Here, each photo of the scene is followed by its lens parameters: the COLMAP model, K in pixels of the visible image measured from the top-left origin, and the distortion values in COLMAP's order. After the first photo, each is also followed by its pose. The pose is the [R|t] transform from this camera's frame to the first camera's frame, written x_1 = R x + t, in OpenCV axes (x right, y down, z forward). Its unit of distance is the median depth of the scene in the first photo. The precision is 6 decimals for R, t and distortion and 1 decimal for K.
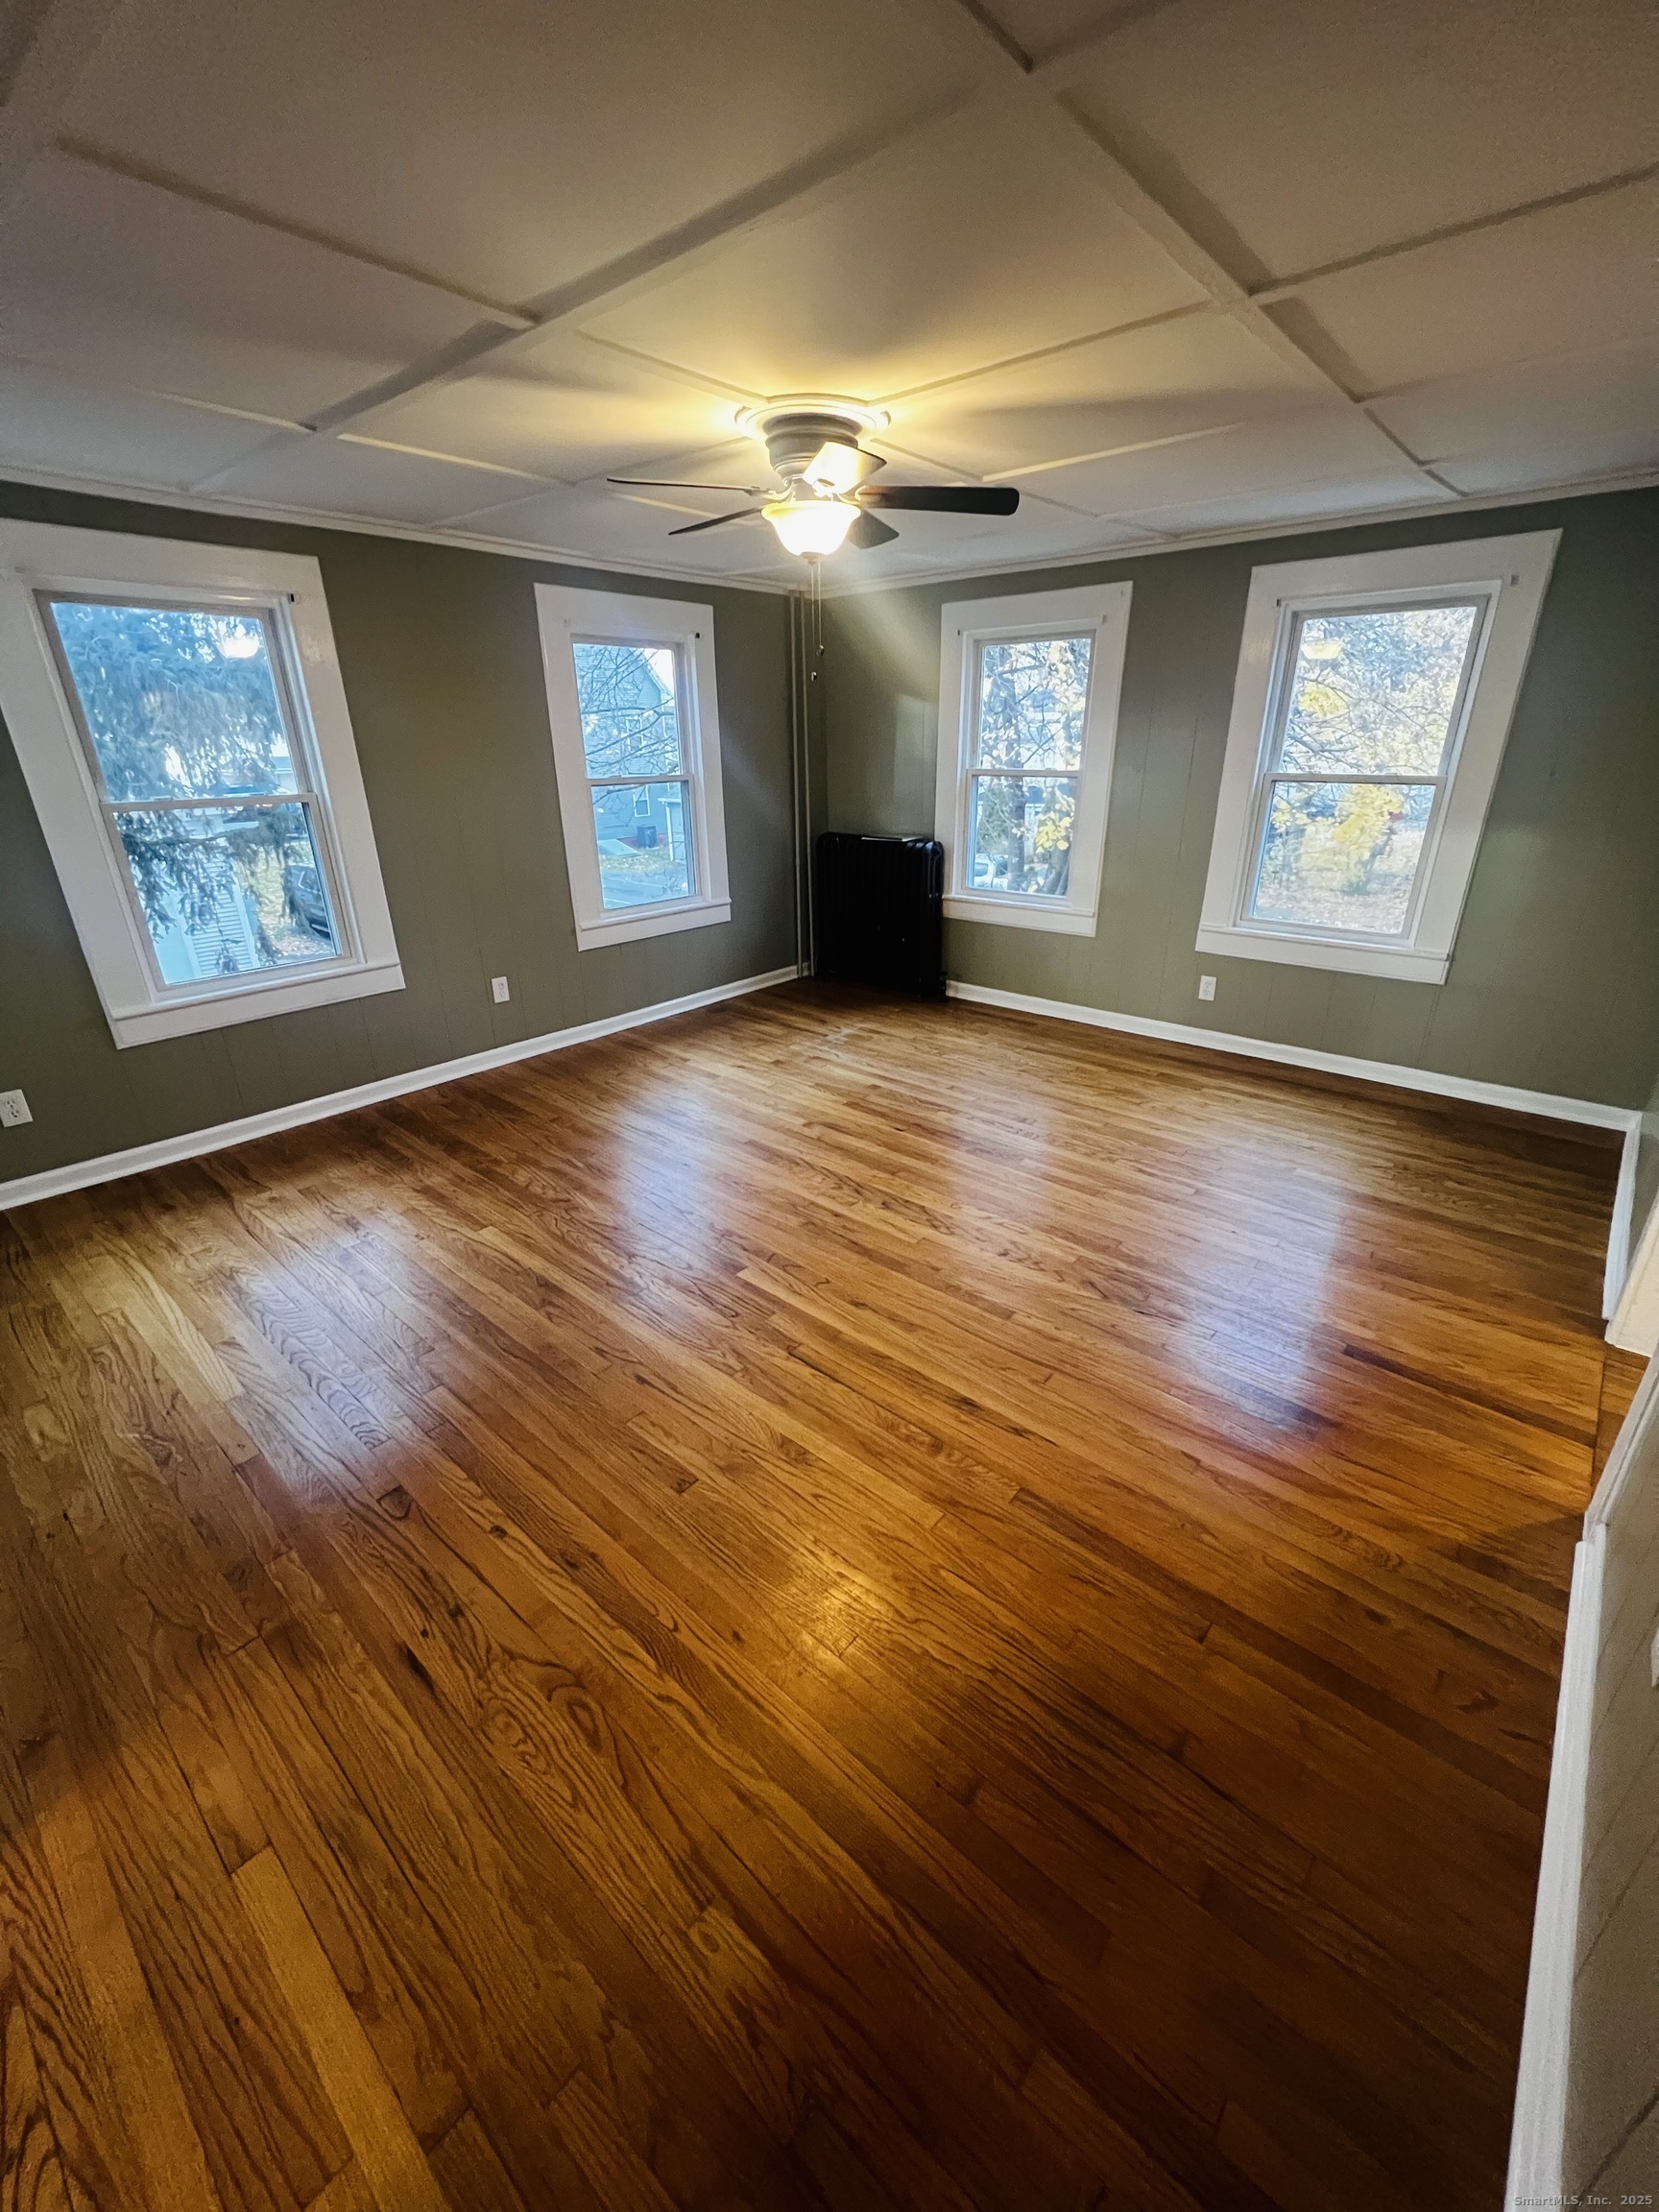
lens RADIAL K [[884.6, 0, 829.5], [0, 884.6, 1106.0], [0, 0, 1]] dist [0.000037, -0.000009]
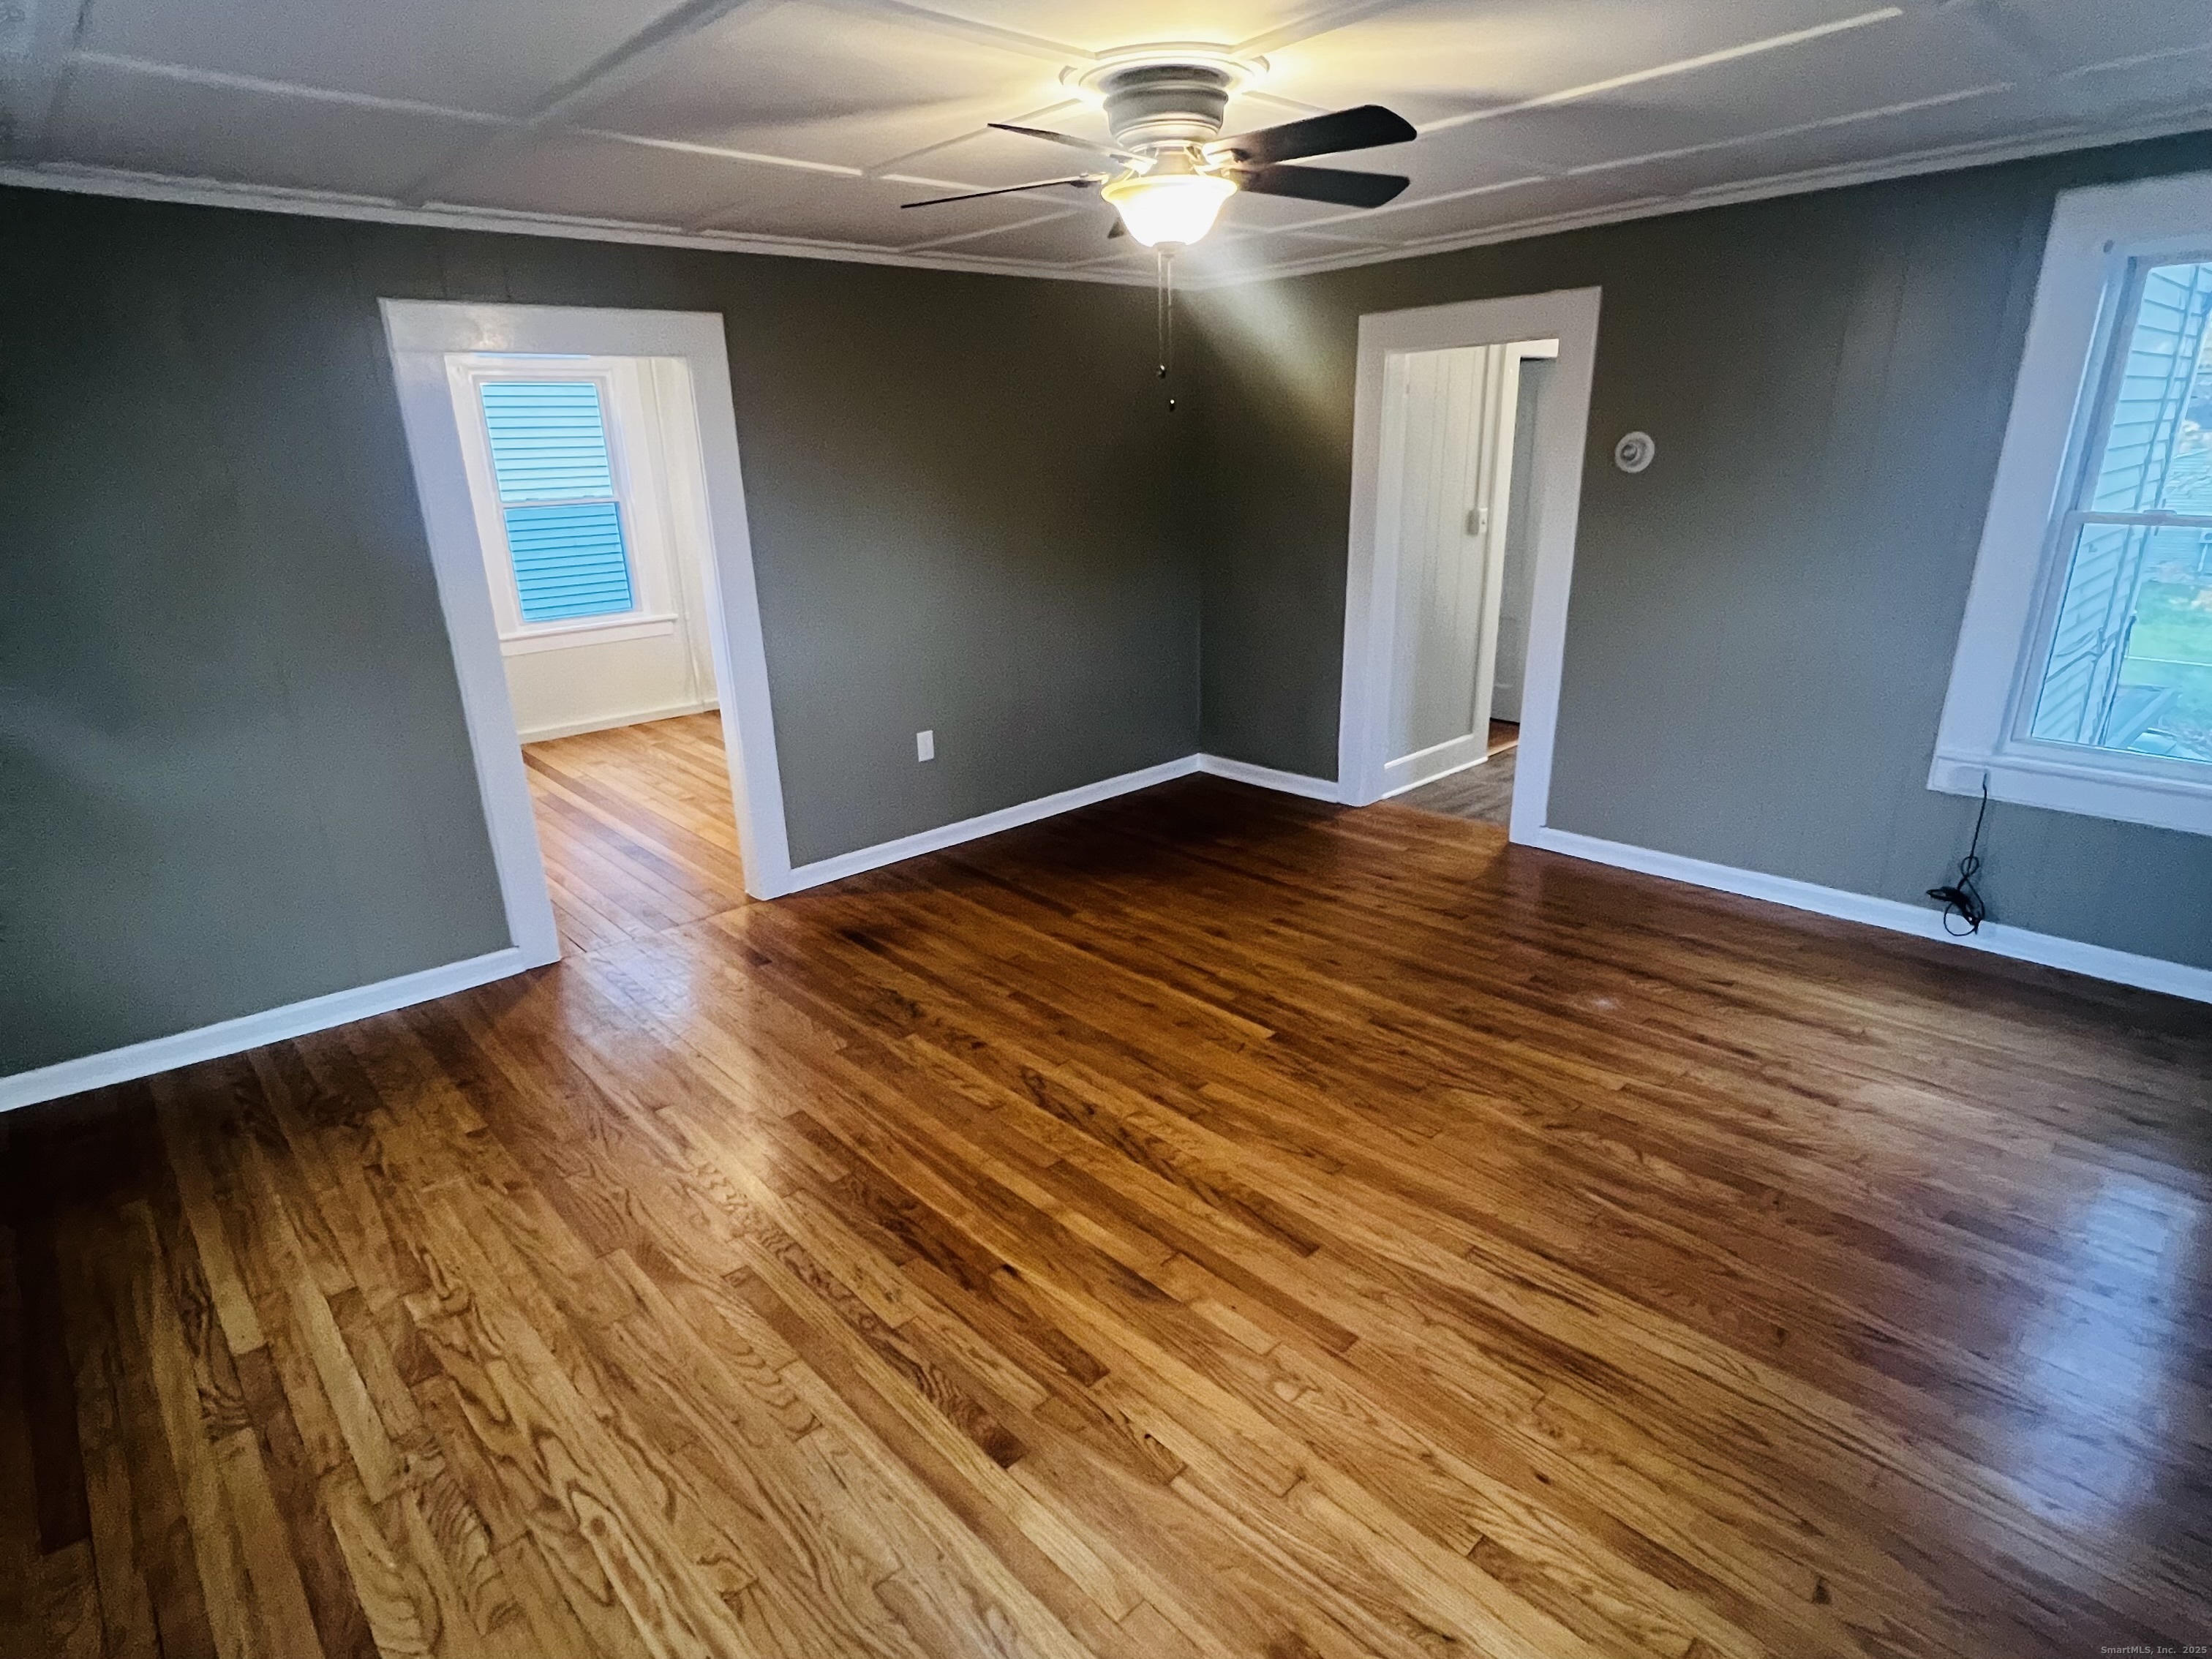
lens RADIAL K [[1165.4, 0, 1106.0], [0, 1165.4, 829.5], [0, 0, 1]] dist [-0.000529, -0.000111]
pose [[-0.993853, -0.000823, 0.110701, -0.050136], [0.072884, 0.747812, 0.659897, -0.633041], [-0.083327, 0.663910, -0.743156, 1.428325]]
